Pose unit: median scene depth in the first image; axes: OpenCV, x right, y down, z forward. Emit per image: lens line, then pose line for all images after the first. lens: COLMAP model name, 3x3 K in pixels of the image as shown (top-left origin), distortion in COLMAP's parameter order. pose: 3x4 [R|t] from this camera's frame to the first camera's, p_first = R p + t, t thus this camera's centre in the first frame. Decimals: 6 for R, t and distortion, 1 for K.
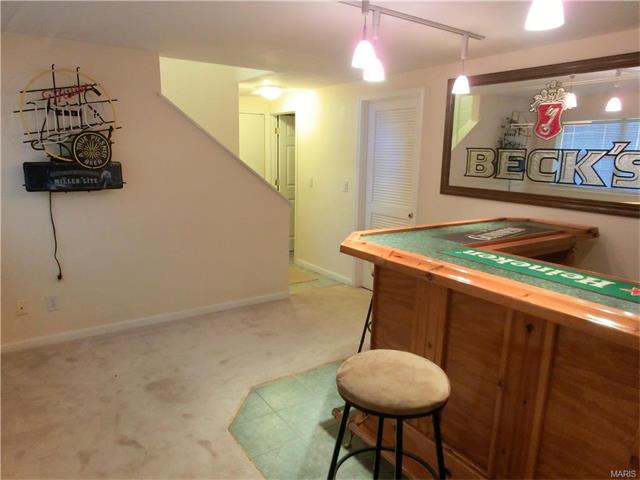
lens RADIAL K [[447.8, 0, 317.6], [0, 447.8, 242.9], [0, 0, 1]] dist [-0.026384, 0.037138]
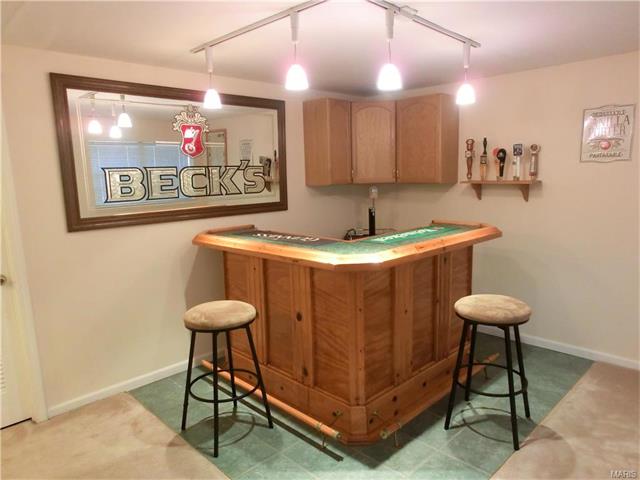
lens RADIAL K [[447.8, 0, 318.9], [0, 447.8, 242.7], [0, 0, 1]] dist [-0.026384, 0.037138]
pose [[-0.197352, -0.176851, 0.964249, -0.639237], [0.218945, 0.950798, 0.219195, -0.210712], [-0.955571, 0.254376, -0.148921, 0.940245]]
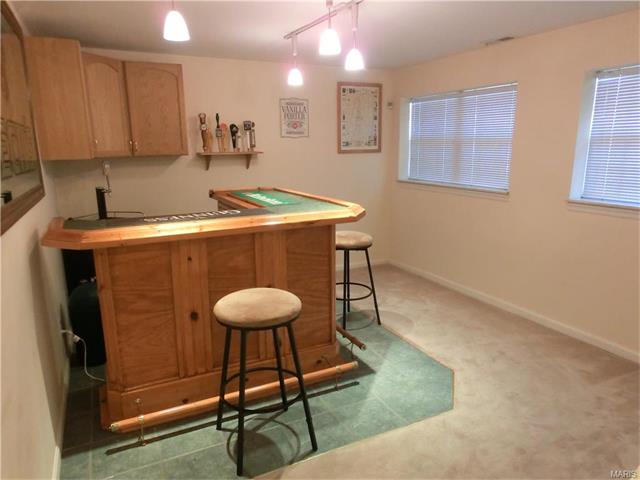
lens RADIAL K [[447.8, 0, 320.5], [0, 447.8, 239.0], [0, 0, 1]] dist [-0.026384, 0.037138]
pose [[-0.991763, -0.038991, 0.122010, 0.014605], [0.013963, 0.913955, 0.405575, -0.315517], [-0.127325, 0.403937, -0.905882, 1.608620]]
